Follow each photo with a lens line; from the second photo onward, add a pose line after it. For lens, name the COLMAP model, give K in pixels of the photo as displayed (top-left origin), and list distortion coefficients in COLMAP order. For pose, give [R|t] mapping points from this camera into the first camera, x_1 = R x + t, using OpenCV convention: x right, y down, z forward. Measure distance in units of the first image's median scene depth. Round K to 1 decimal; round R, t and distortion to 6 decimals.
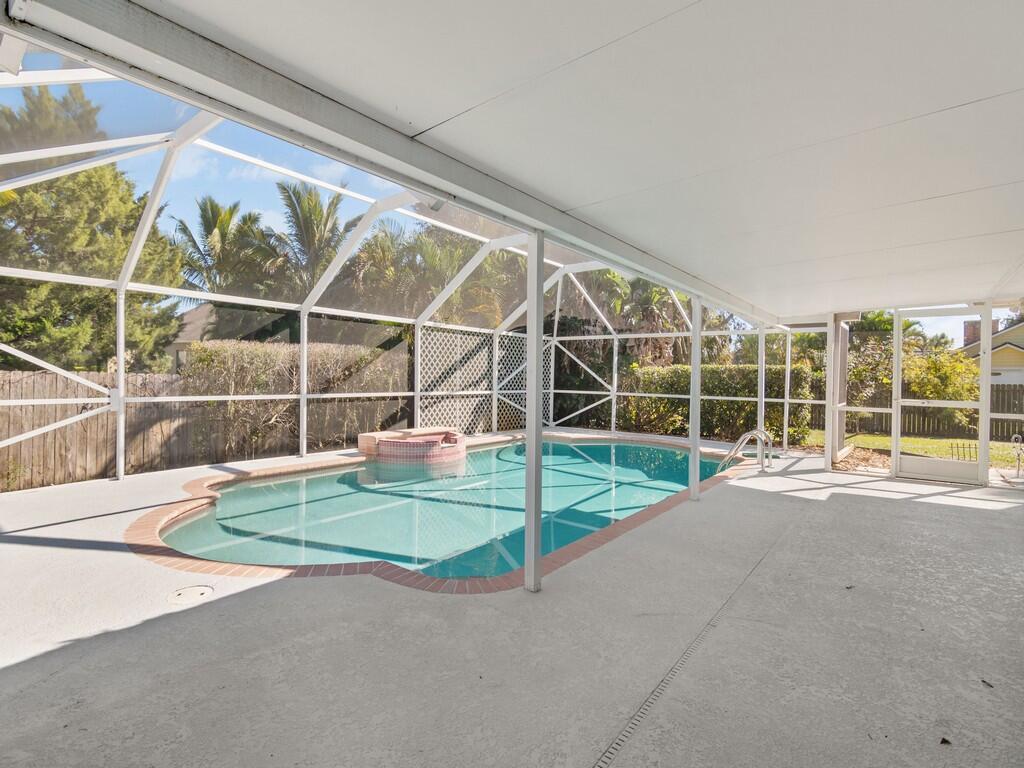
lens RADIAL K [[515.3, 0, 500.8], [0, 515.3, 383.3], [0, 0, 1]] dist [-0.001674, 0.000353]
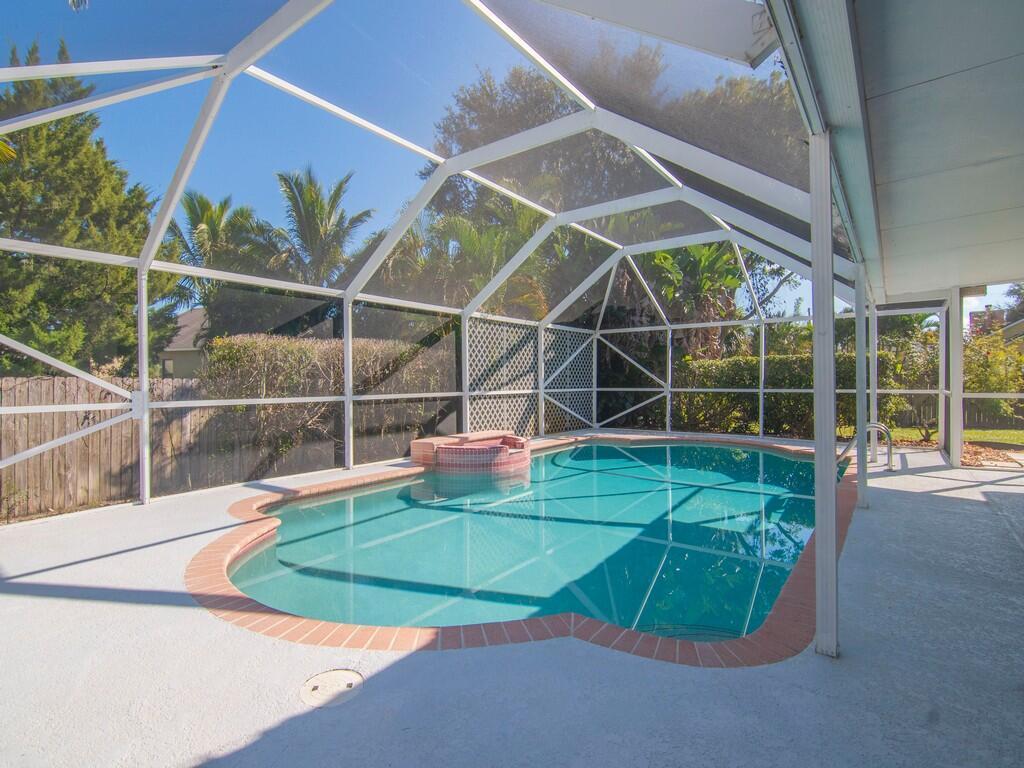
lens RADIAL K [[523.8, 0, 500.9], [0, 523.8, 382.3], [0, 0, 1]] dist [0.002009, -0.014802]
pose [[0.999406, -0.024649, 0.024101, -0.110544], [0.024911, 0.999633, -0.010644, 0.010633], [-0.023830, 0.011238, 0.999653, 0.091513]]
